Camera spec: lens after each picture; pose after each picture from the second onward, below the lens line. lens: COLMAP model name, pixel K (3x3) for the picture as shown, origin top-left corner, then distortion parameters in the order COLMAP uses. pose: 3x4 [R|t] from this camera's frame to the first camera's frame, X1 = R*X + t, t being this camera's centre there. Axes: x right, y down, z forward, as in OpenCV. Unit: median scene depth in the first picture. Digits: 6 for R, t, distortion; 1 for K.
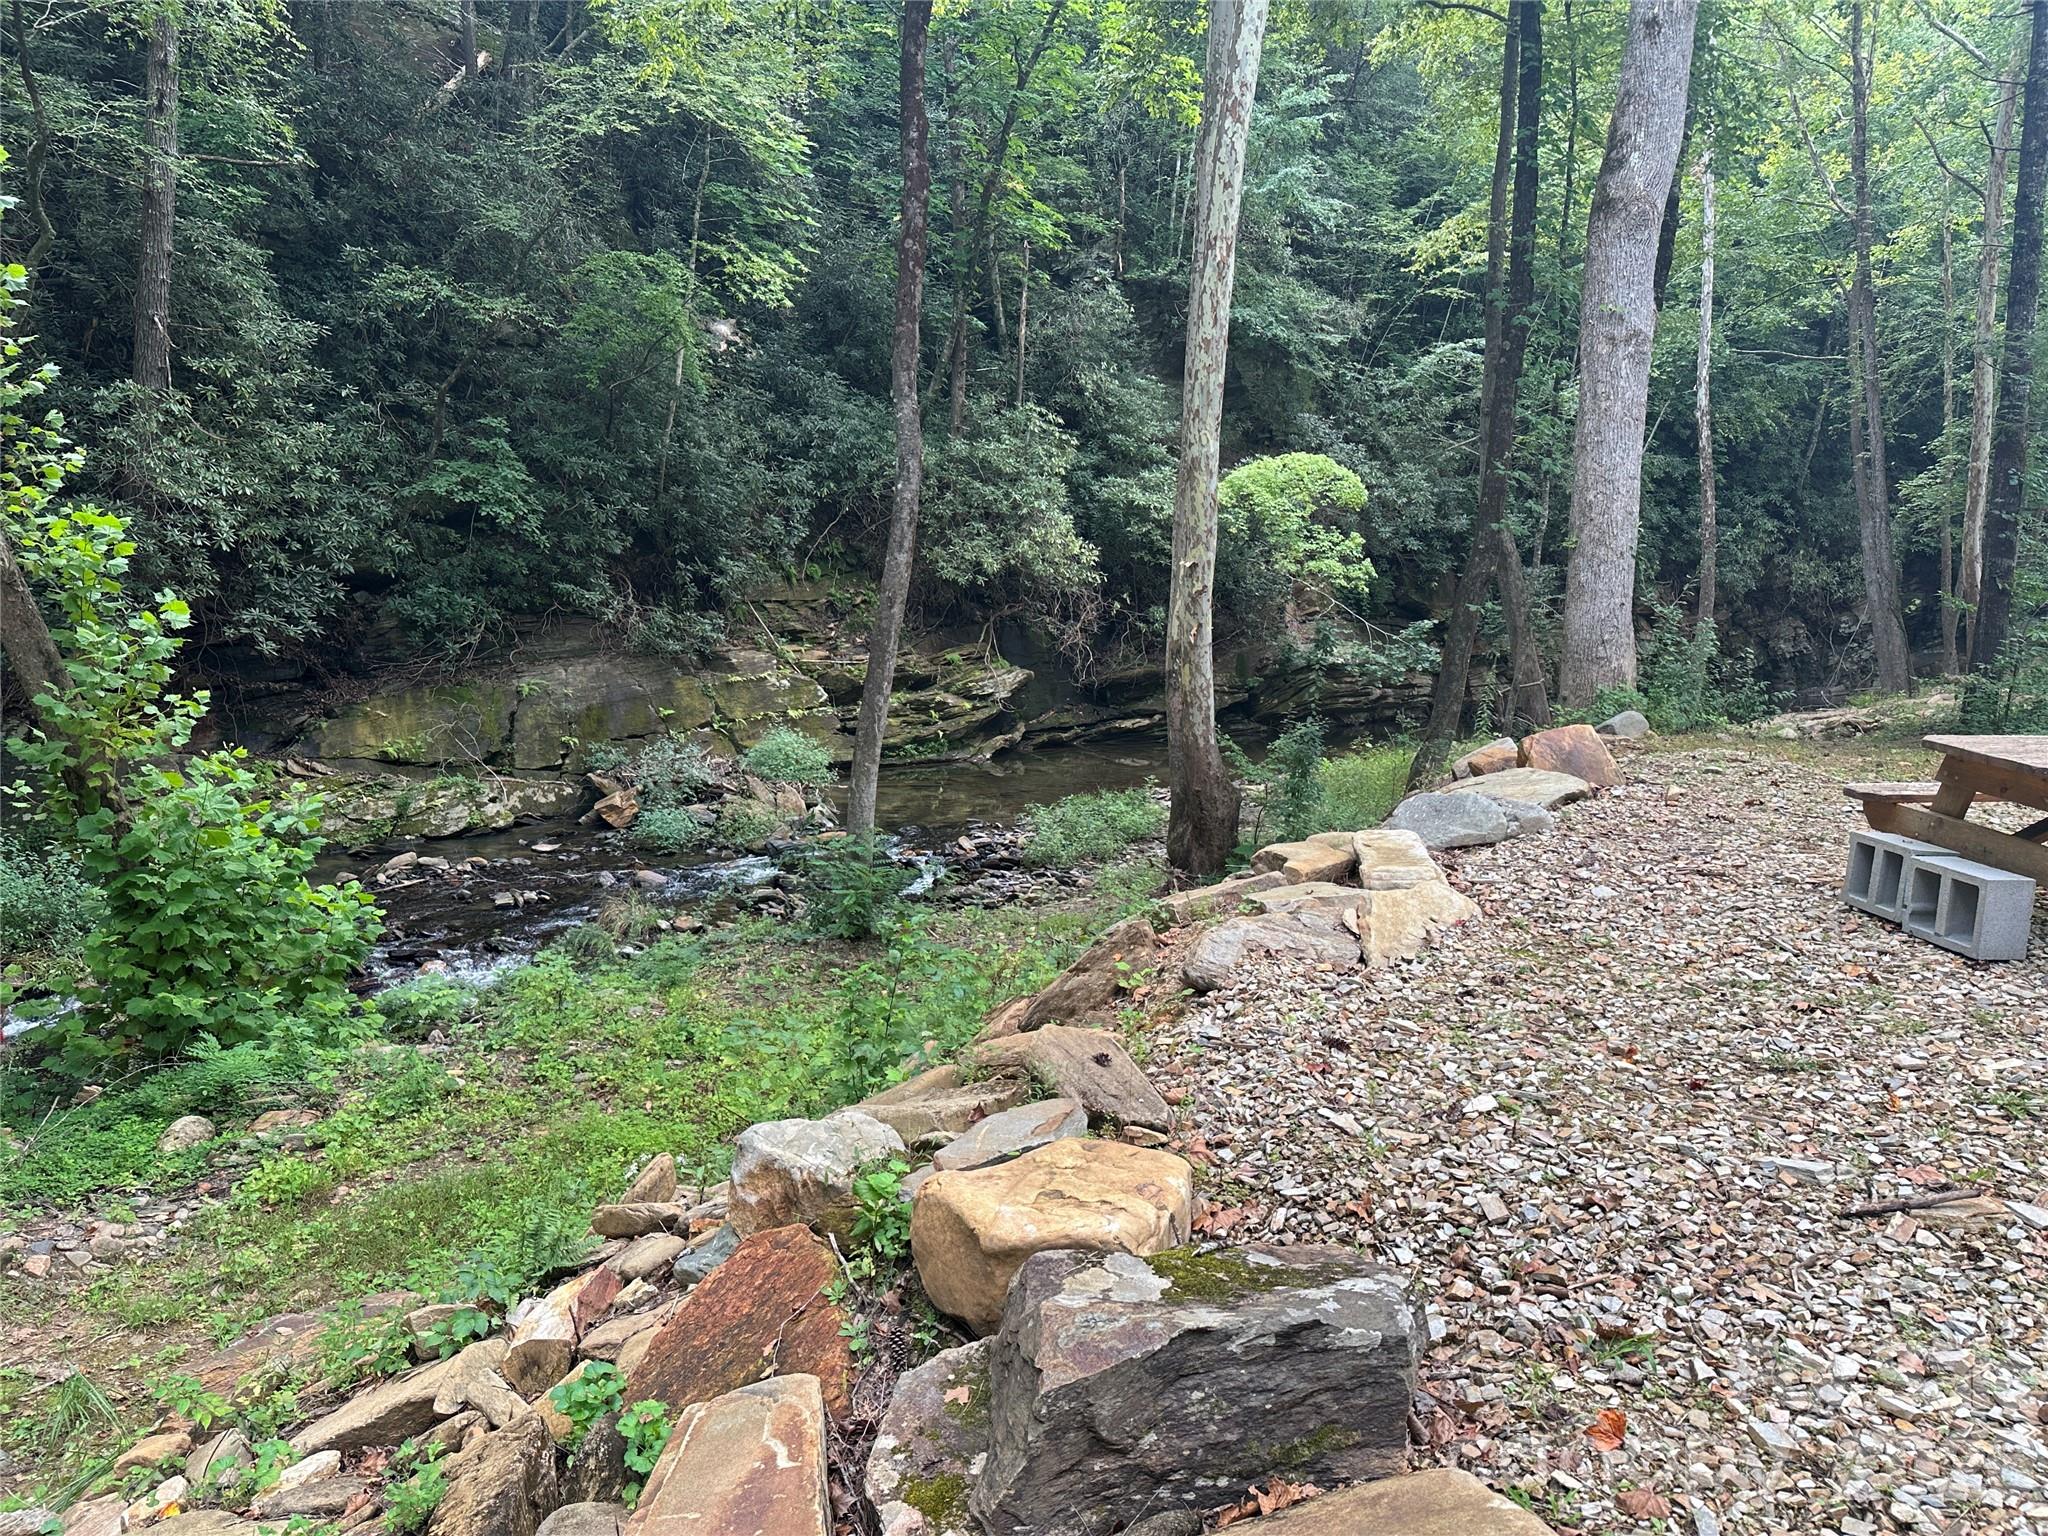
lens RADIAL K [[1433.5, 0, 1027.0], [0, 1433.5, 756.8], [0, 0, 1]] dist [0.202586, -0.339286]
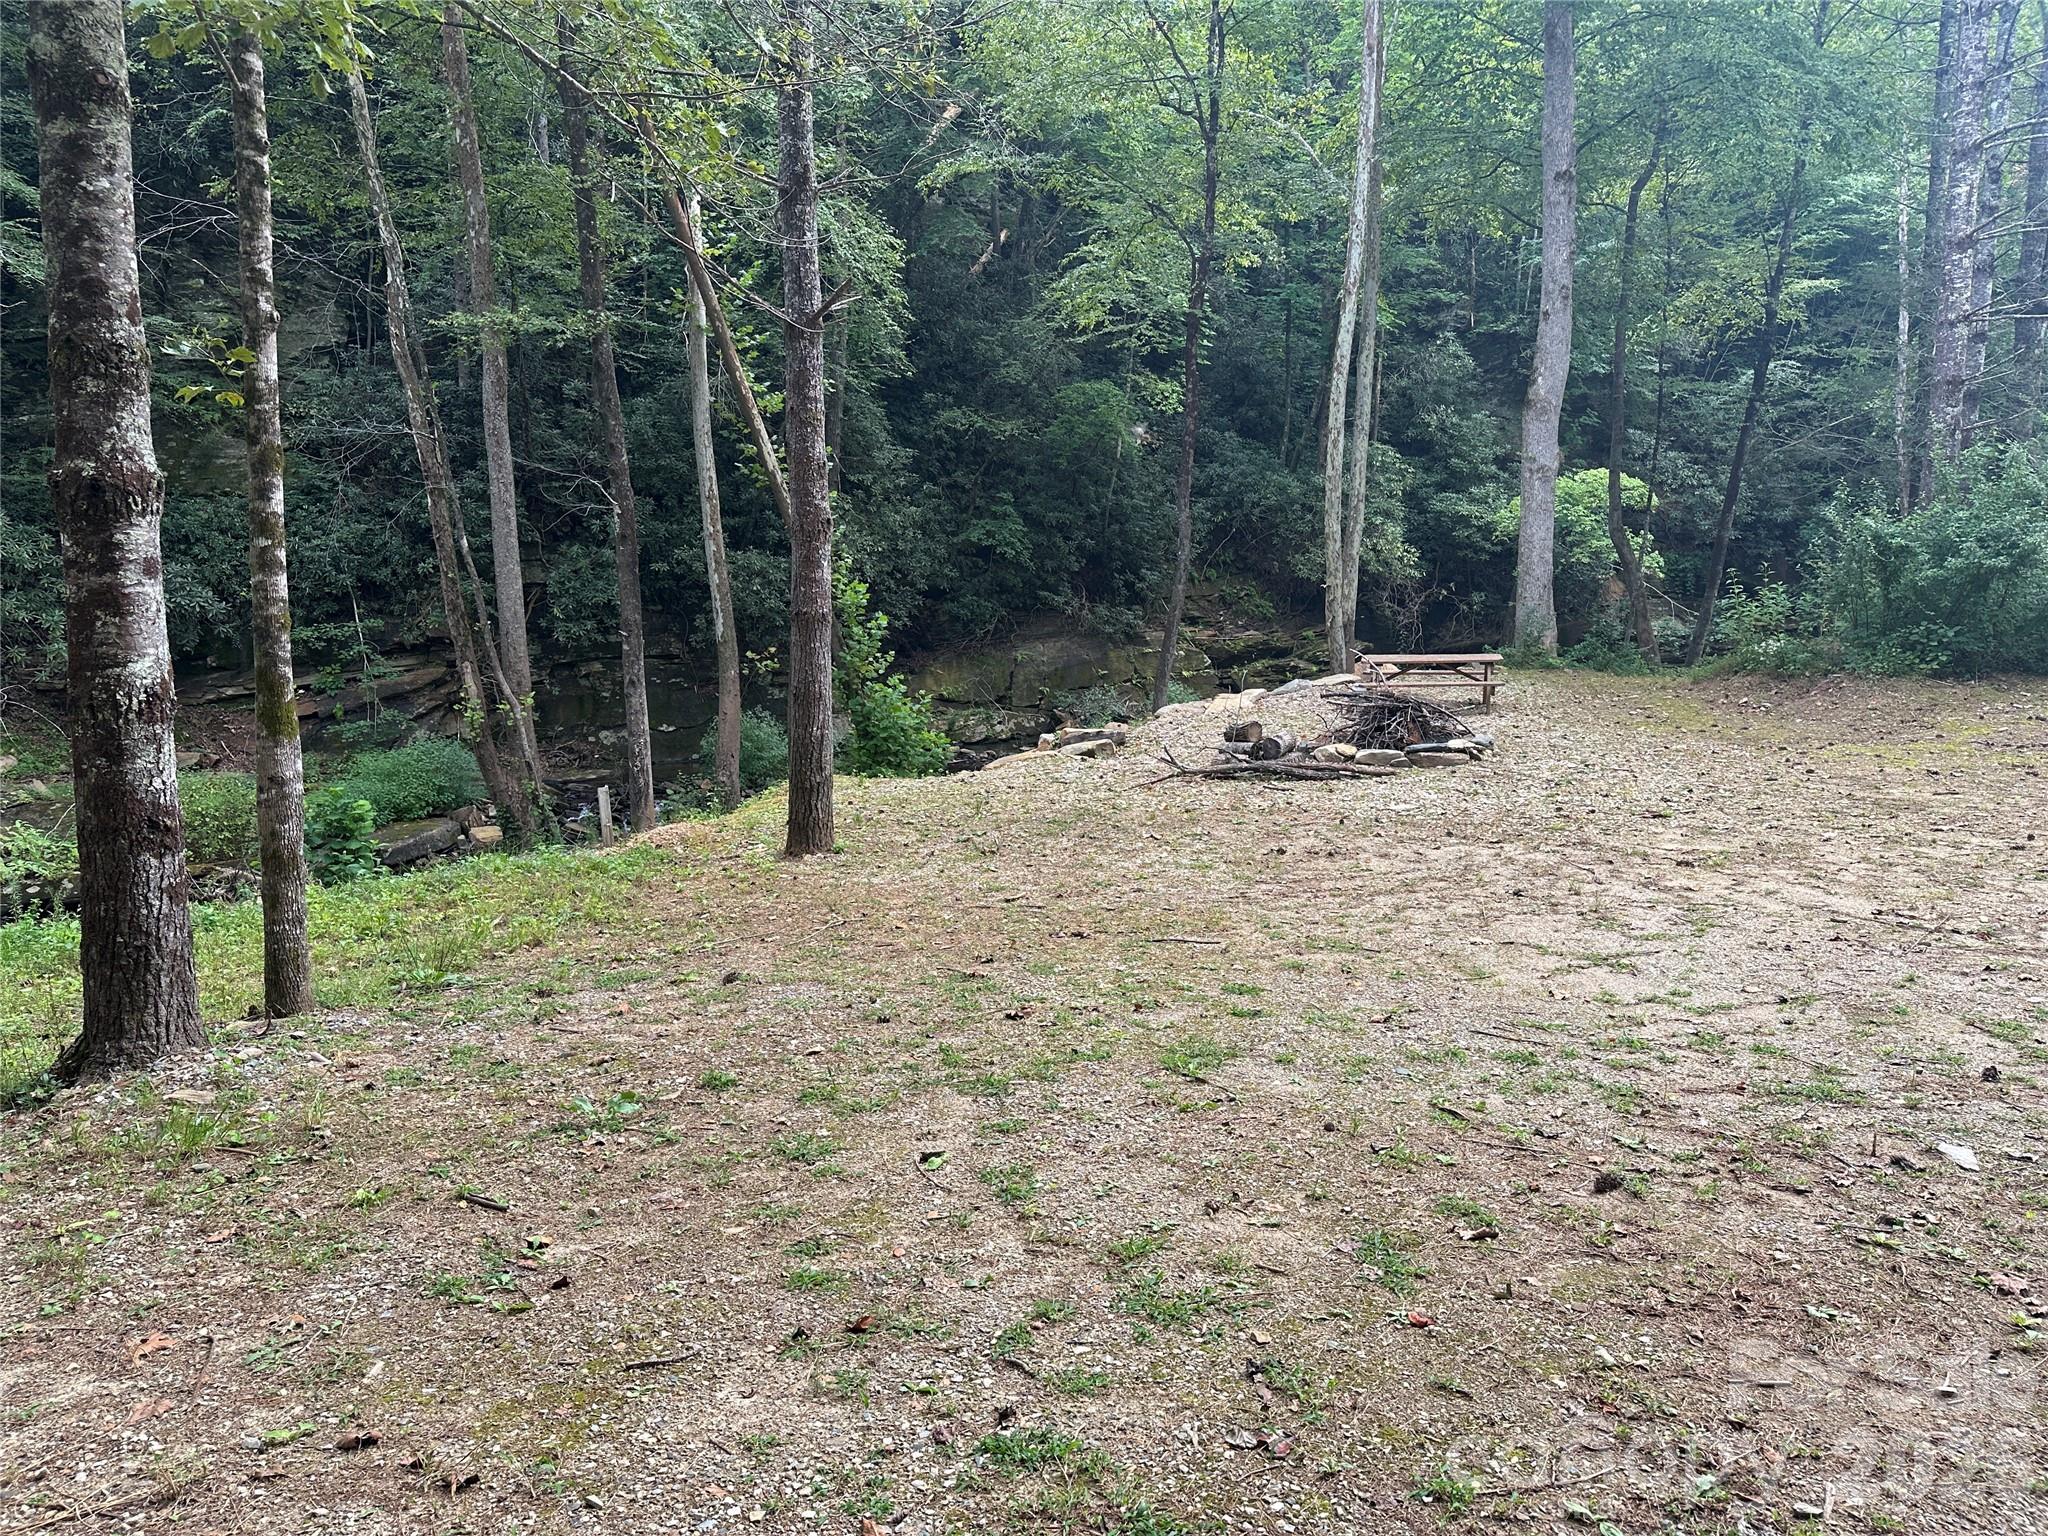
lens RADIAL K [[1433.5, 0, 1027.0], [0, 1433.5, 756.8], [0, 0, 1]] dist [0.202586, -0.339286]
pose [[0.944265, 0.020387, -0.328555, 0.156955], [-0.015516, 0.999727, 0.017441, 0.029547], [0.328821, -0.011371, 0.944324, -0.413784]]
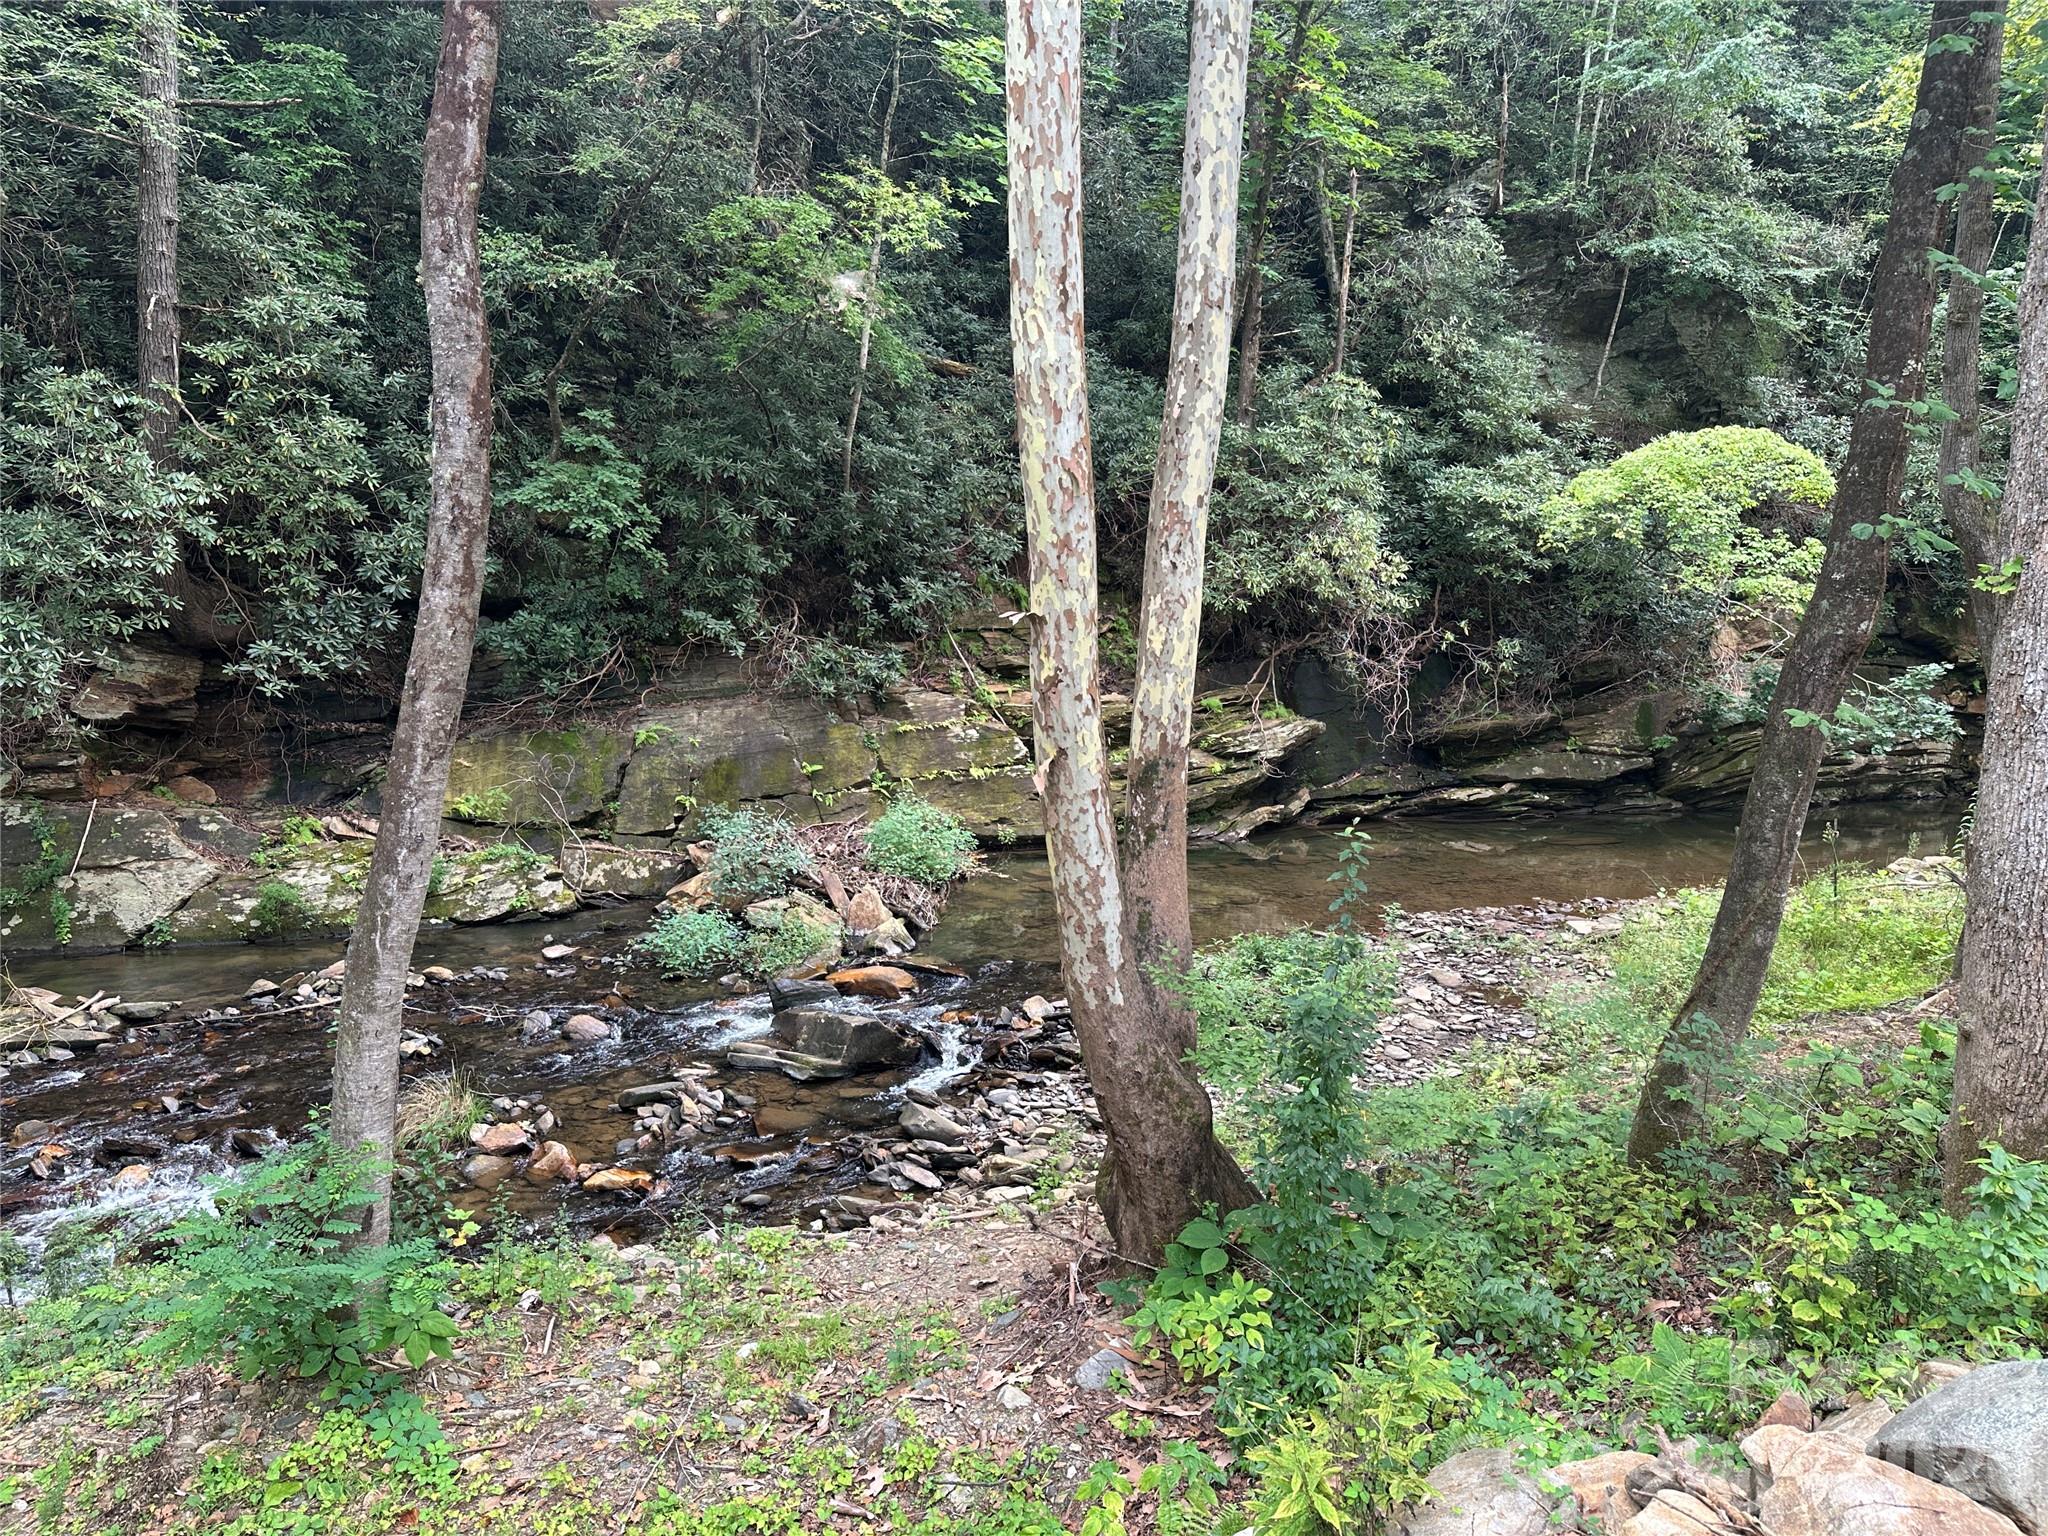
lens RADIAL K [[1433.5, 0, 1027.0], [0, 1433.5, 756.8], [0, 0, 1]] dist [0.202586, -0.339286]
pose [[0.948196, 0.042187, -0.314872, 0.104919], [-0.044114, 0.999026, 0.001009, -0.037568], [0.314608, 0.012934, 0.949133, 0.234789]]
